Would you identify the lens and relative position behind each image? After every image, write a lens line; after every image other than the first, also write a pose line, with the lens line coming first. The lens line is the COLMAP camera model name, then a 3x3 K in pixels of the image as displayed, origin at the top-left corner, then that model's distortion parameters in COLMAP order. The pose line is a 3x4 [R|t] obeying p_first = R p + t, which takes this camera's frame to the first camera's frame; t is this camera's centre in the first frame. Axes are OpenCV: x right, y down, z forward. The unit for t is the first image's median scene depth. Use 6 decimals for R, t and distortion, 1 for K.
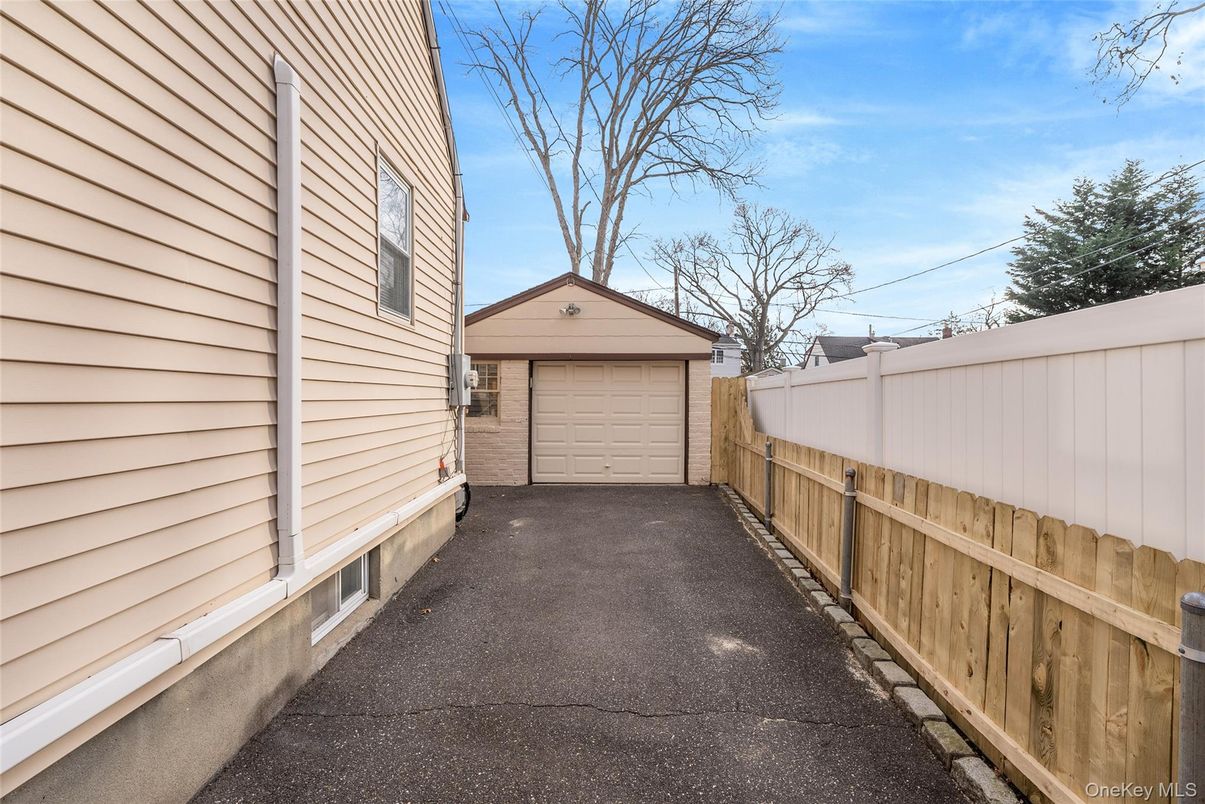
lens RADIAL K [[480.5, 0, 603.2], [0, 480.5, 401.5], [0, 0, 1]] dist [-0.004158, -0.000078]
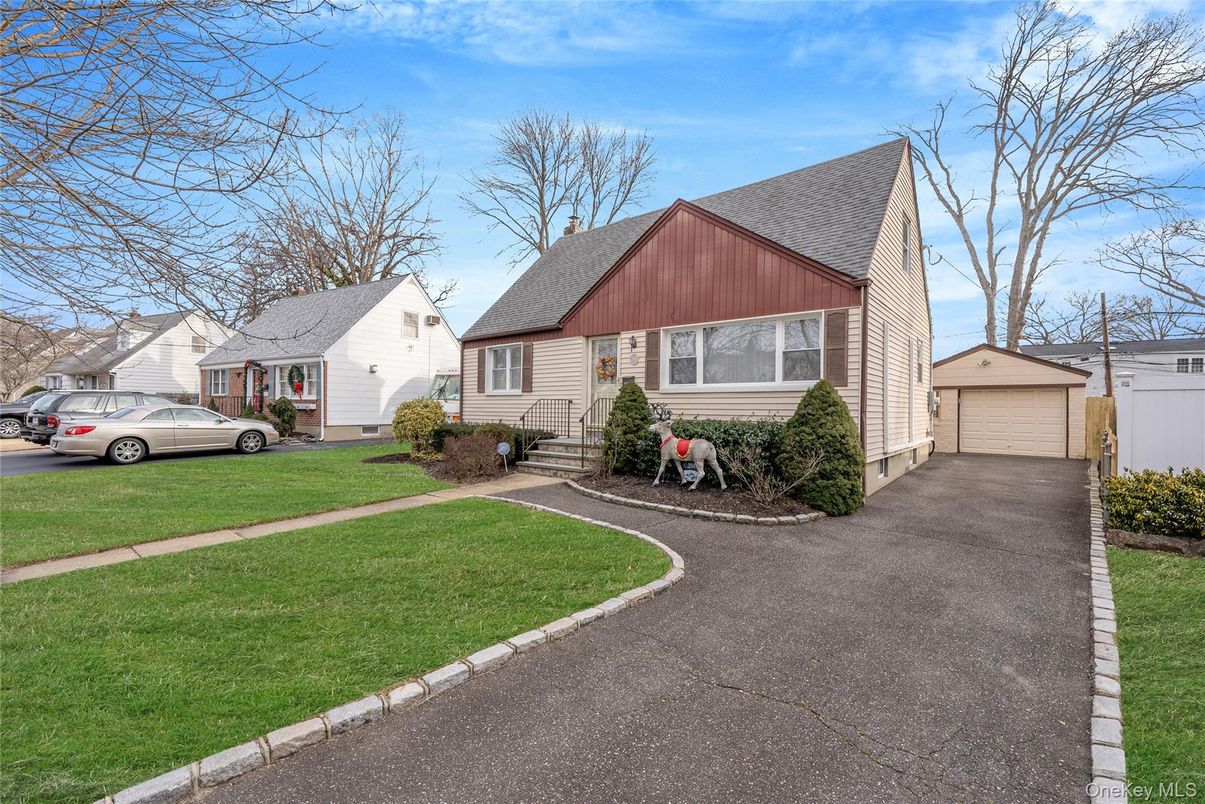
lens RADIAL K [[480.5, 0, 613.6], [0, 480.5, 402.2], [0, 0, 1]] dist [-0.004158, -0.000078]
pose [[0.746544, -0.003149, -0.665329, 0.035685], [-0.015079, 0.999652, -0.021651, 0.011292], [0.665165, 0.026196, 0.746236, -0.506685]]
